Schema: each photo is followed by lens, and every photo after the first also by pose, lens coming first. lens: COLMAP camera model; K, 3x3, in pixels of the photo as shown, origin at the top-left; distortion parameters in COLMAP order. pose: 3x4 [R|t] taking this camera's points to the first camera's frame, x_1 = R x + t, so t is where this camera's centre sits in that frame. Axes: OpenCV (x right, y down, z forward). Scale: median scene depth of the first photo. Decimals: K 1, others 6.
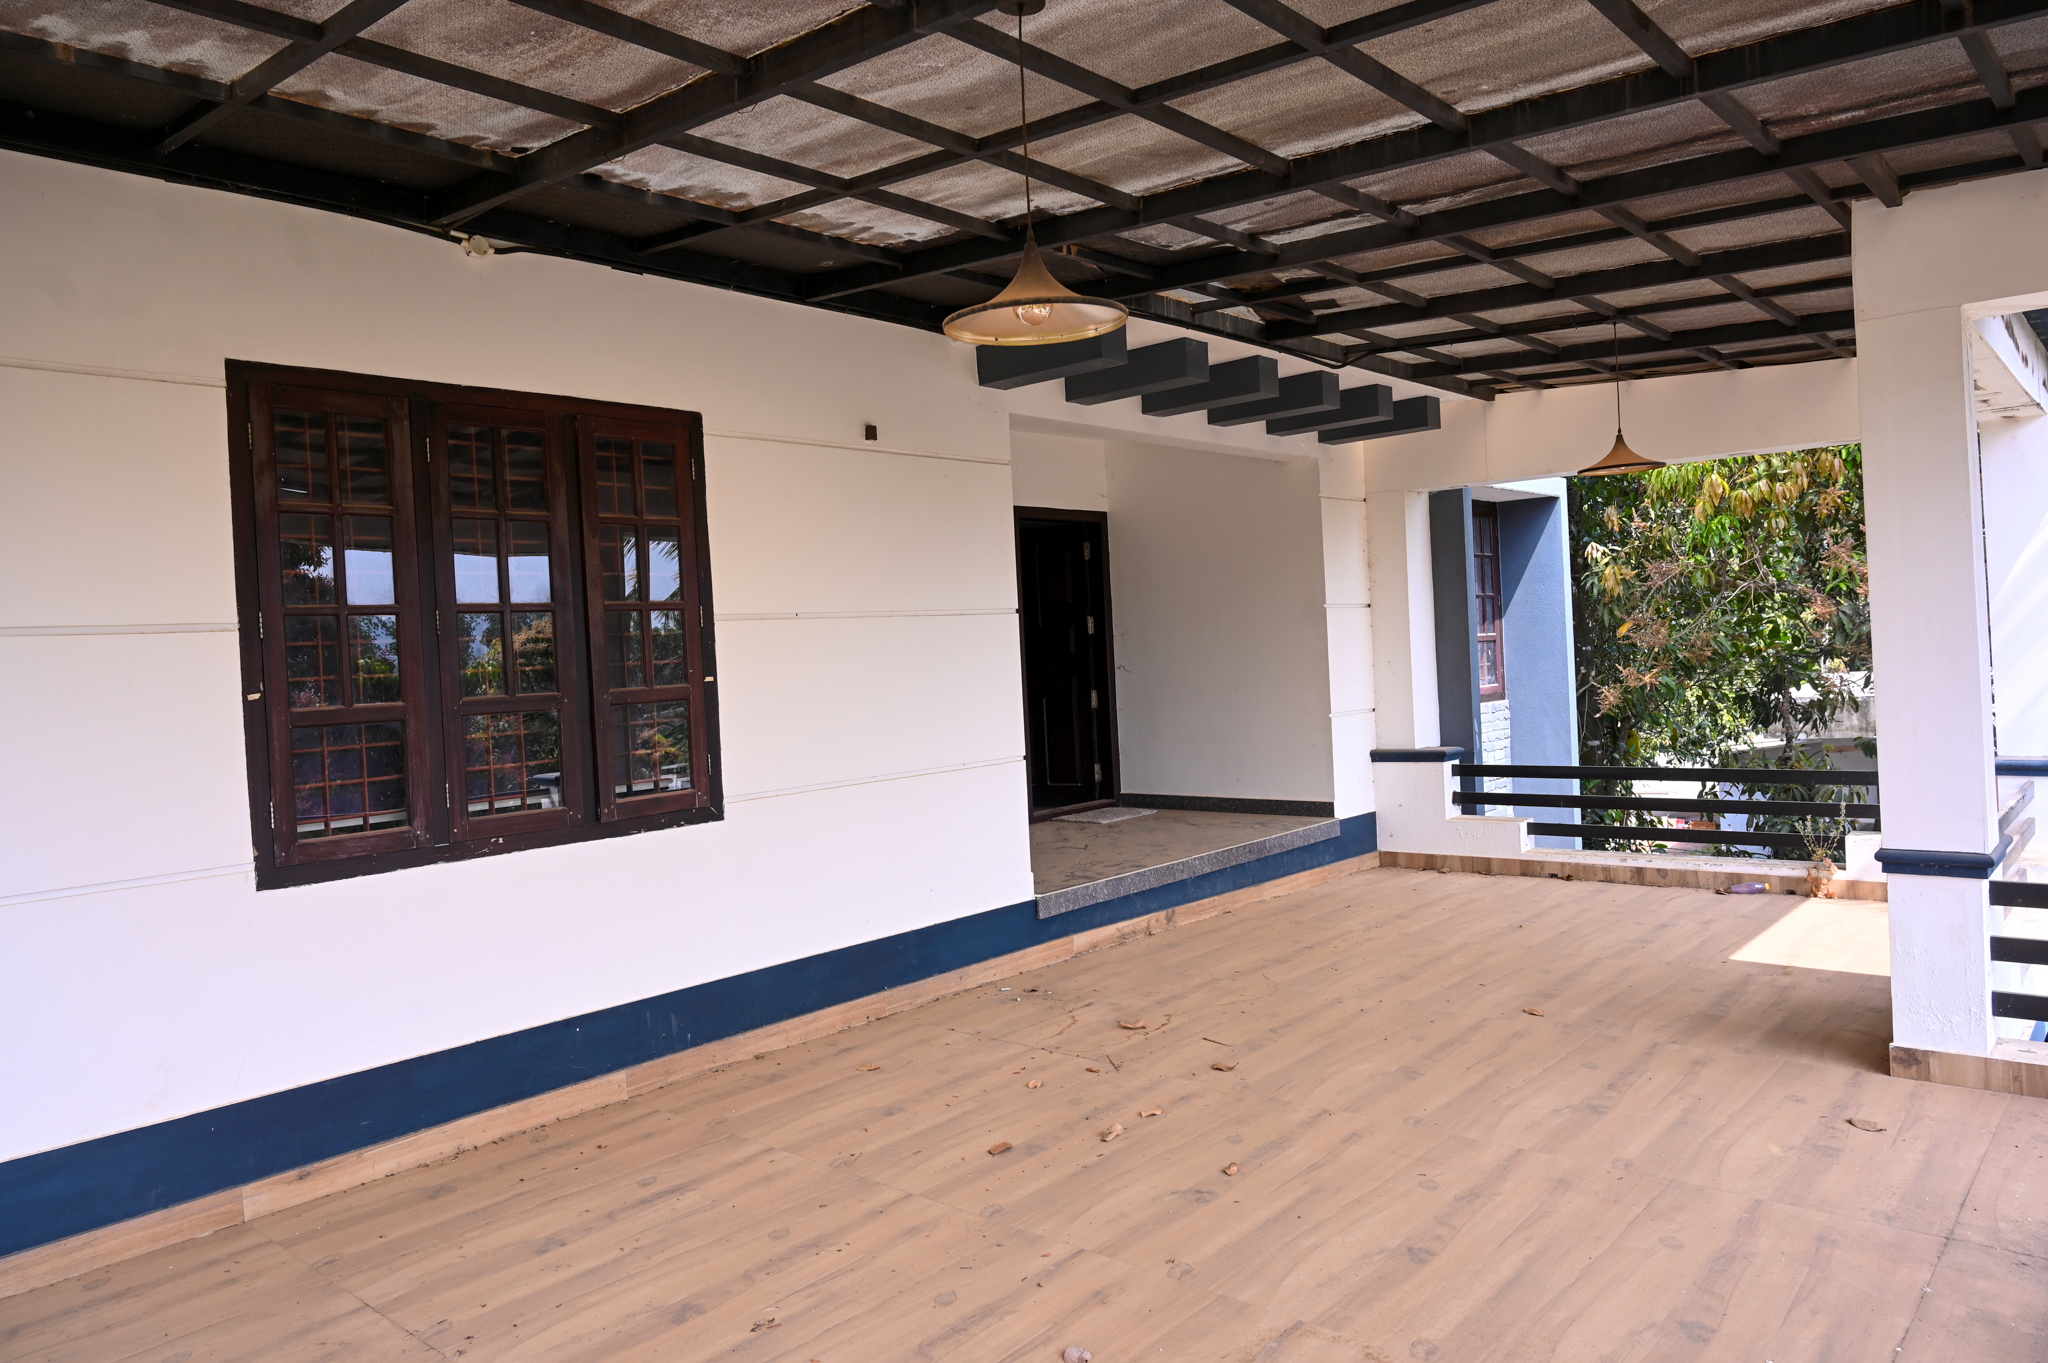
lens RADIAL K [[1384.8, 0, 1024.0], [0, 1384.8, 681.5], [0, 0, 1]] dist [-0.007319, -0.000780]
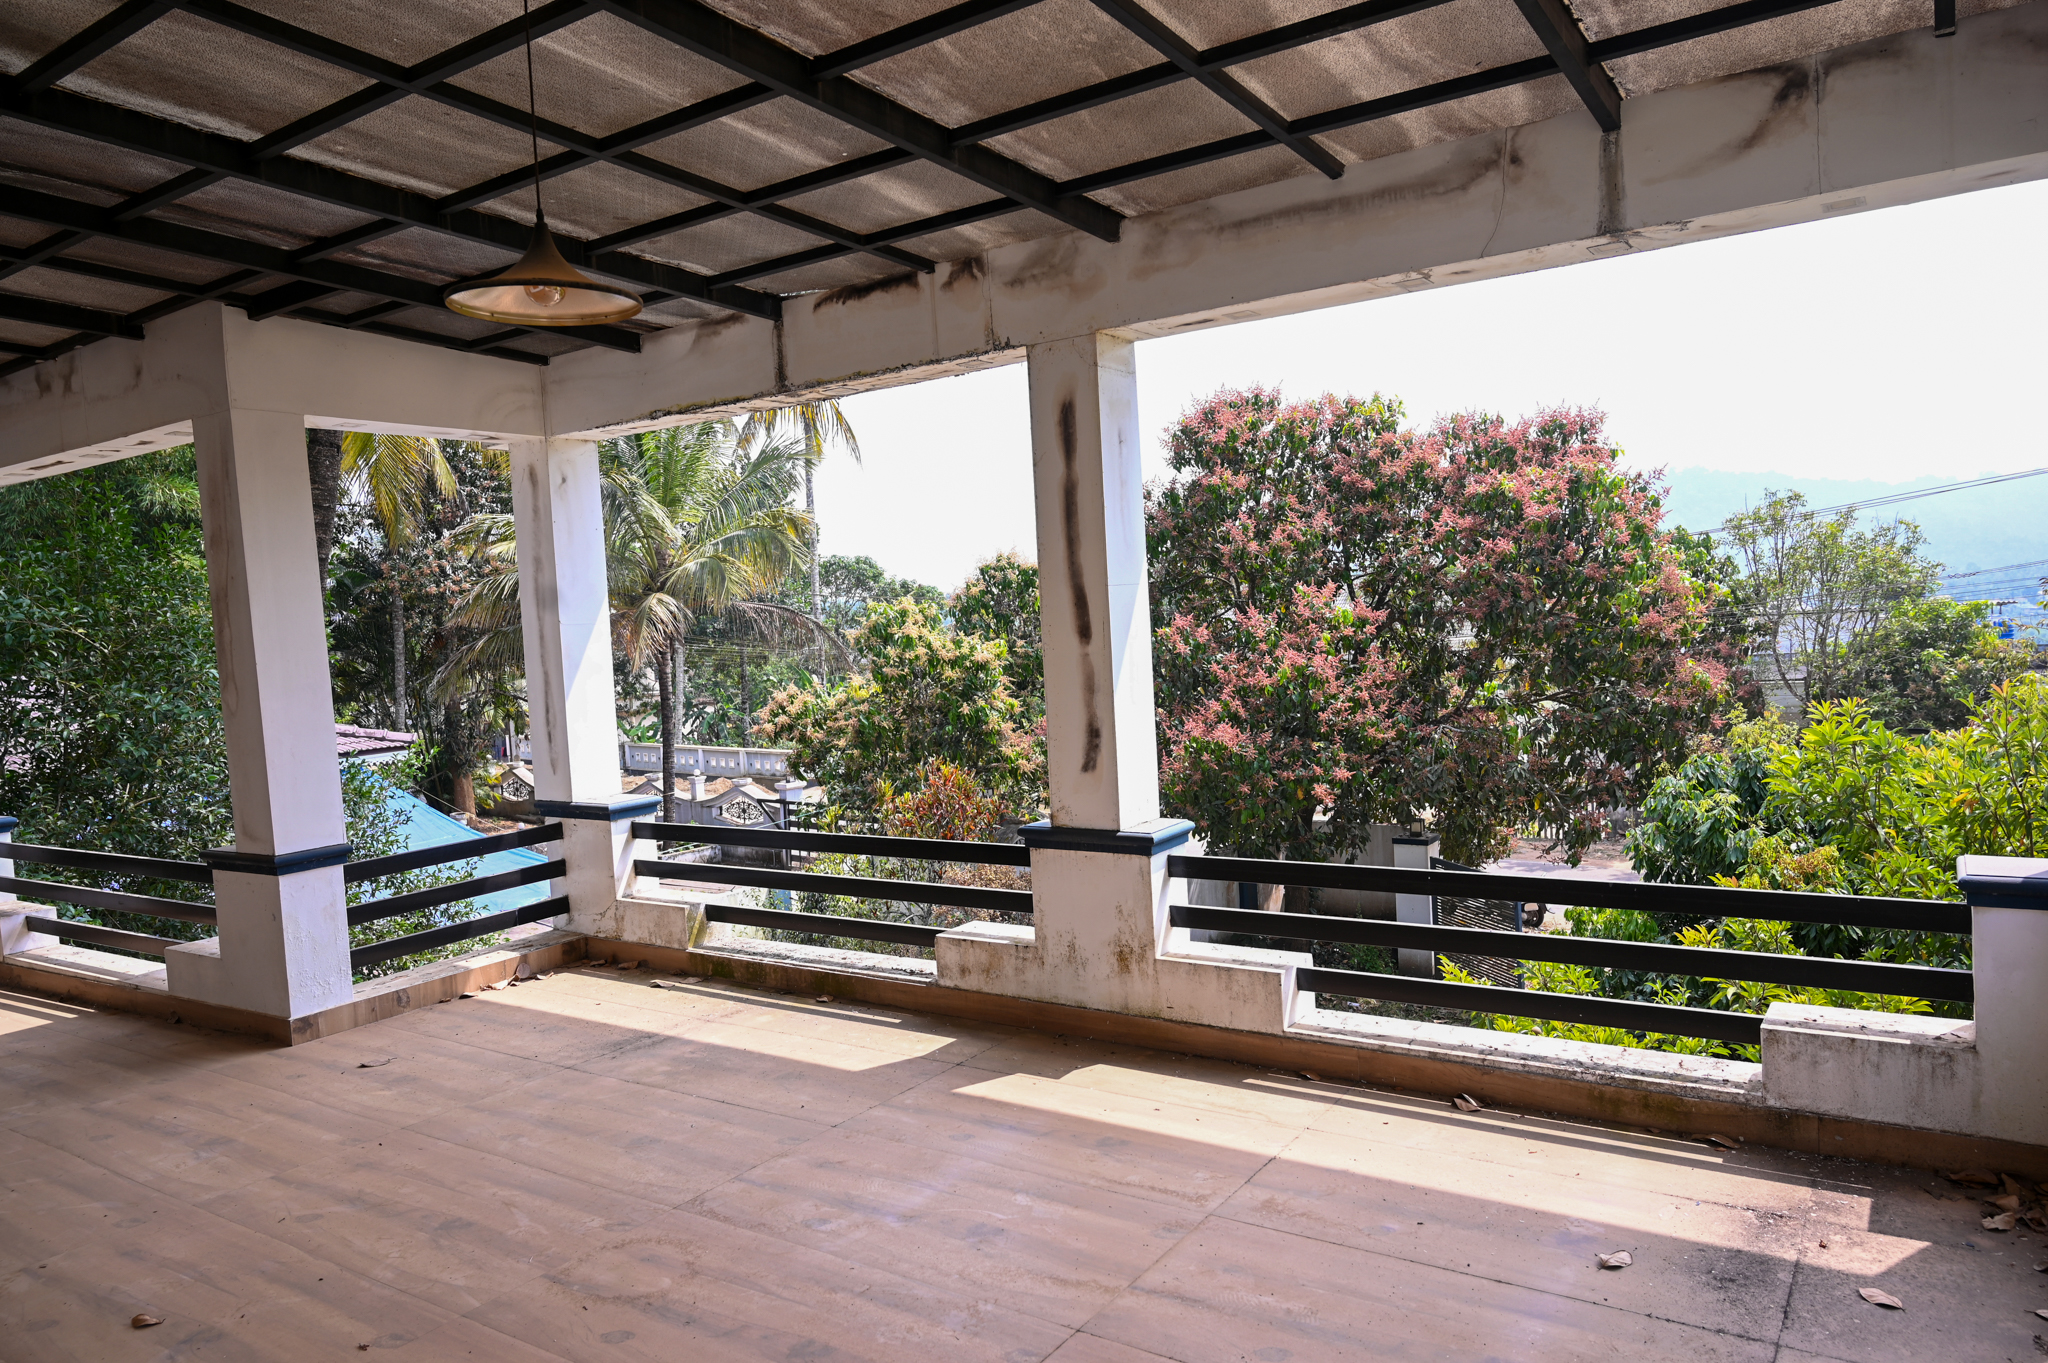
lens RADIAL K [[1384.8, 0, 1024.0], [0, 1384.8, 681.5], [0, 0, 1]] dist [-0.007319, -0.000780]
pose [[-0.113361, -0.004012, 0.993546, -0.724218], [0.093753, 0.995487, 0.014716, 0.018506], [-0.989121, 0.094817, -0.112473, 0.564416]]
